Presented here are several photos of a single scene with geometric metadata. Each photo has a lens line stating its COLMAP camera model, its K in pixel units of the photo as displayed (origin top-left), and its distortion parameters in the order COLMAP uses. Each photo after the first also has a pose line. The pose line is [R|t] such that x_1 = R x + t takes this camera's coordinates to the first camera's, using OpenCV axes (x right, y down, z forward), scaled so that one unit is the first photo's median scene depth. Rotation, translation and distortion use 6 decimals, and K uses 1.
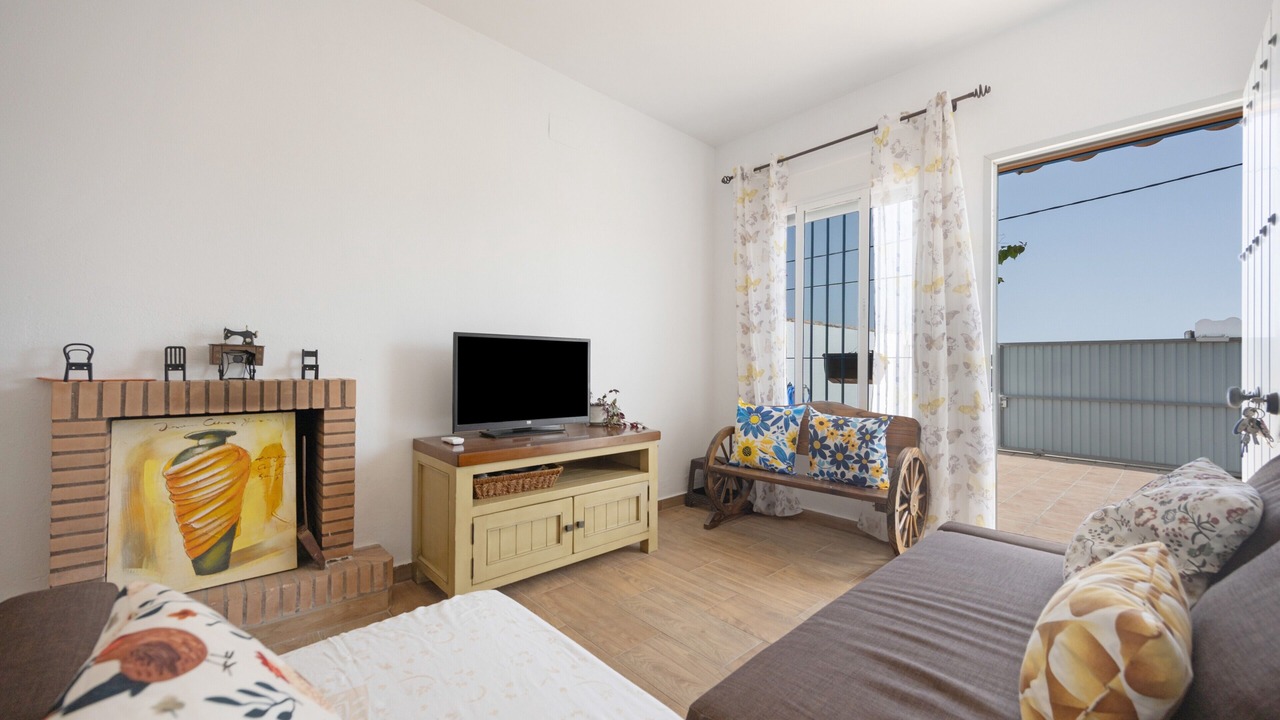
lens RADIAL K [[481.6, 0, 644.6], [0, 481.6, 358.1], [0, 0, 1]] dist [0.000144, 0.000019]
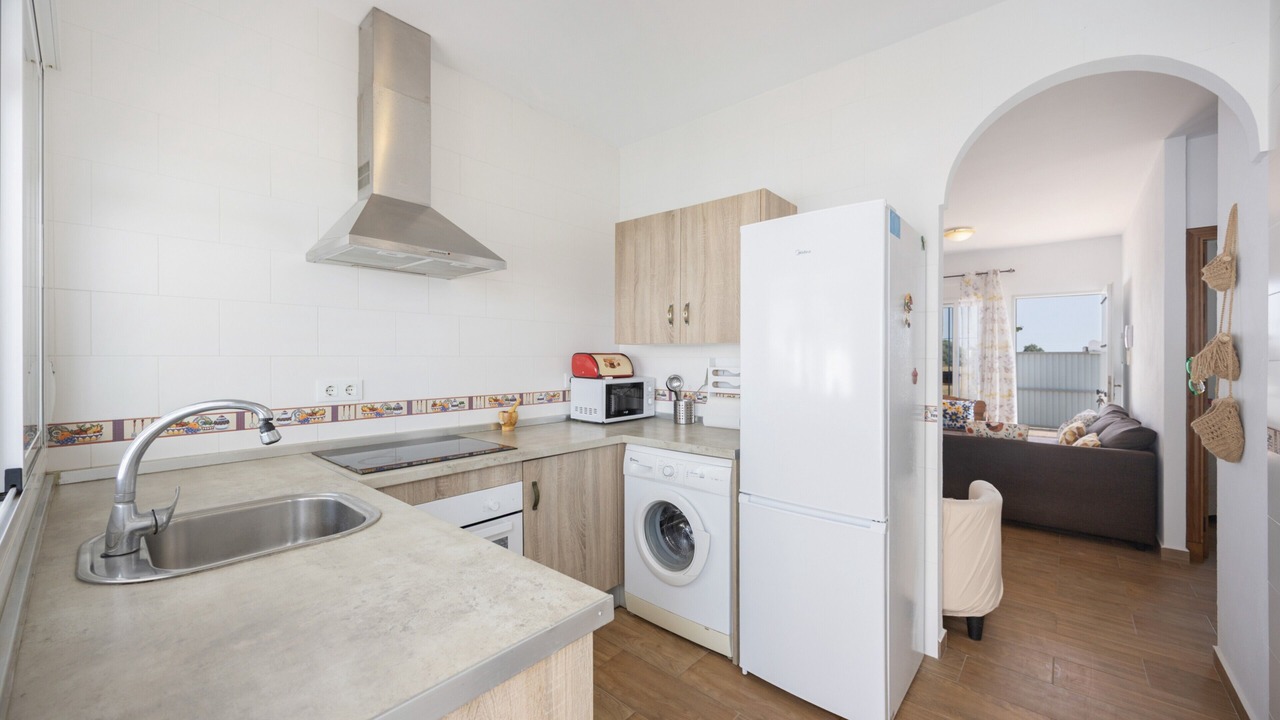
lens RADIAL K [[480.5, 0, 638.8], [0, 480.5, 364.3], [0, 0, 1]] dist [-0.001314, -0.000495]
pose [[0.995387, -0.014316, 0.094863, -1.389730], [0.012363, 0.999700, 0.021146, -0.132294], [-0.095137, -0.019876, 0.995266, -1.243957]]
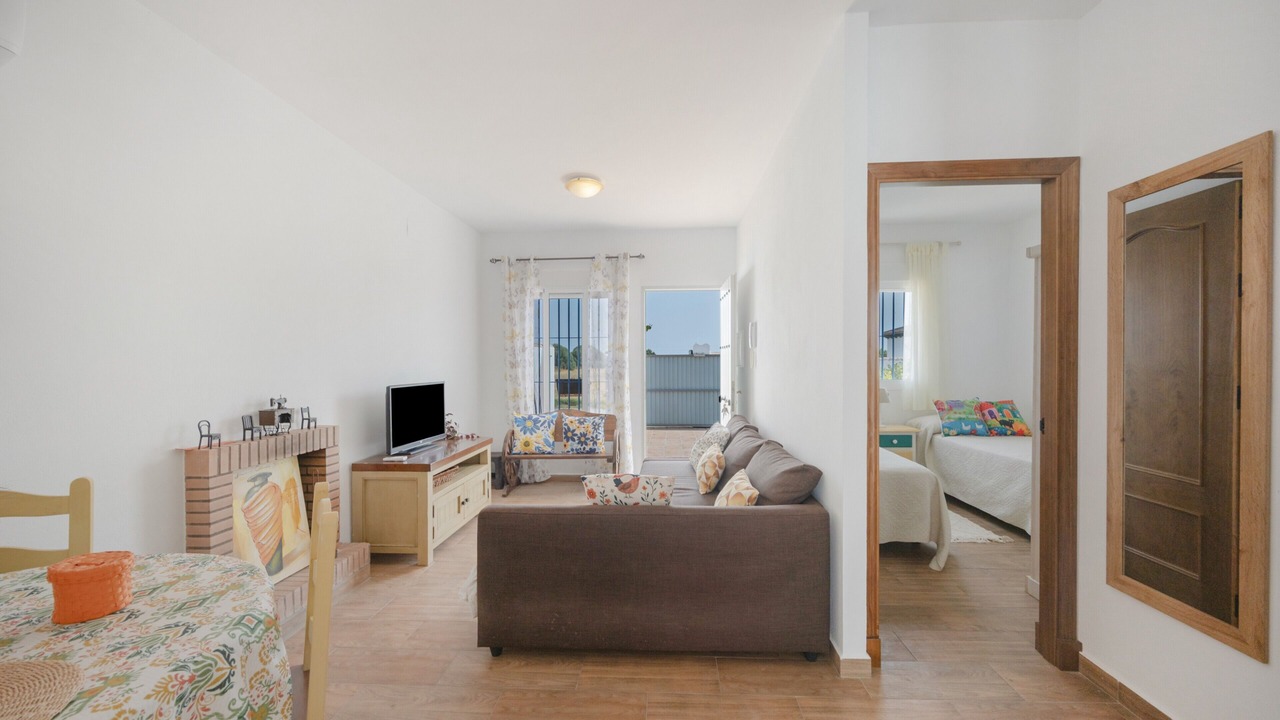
lens RADIAL K [[480.5, 0, 638.8], [0, 480.5, 364.3], [0, 0, 1]] dist [-0.001314, -0.000495]
pose [[0.723854, -0.018929, 0.689694, -0.694316], [0.003628, 0.999714, 0.023629, -0.122898], [-0.689944, -0.014602, 0.723716, -0.469441]]
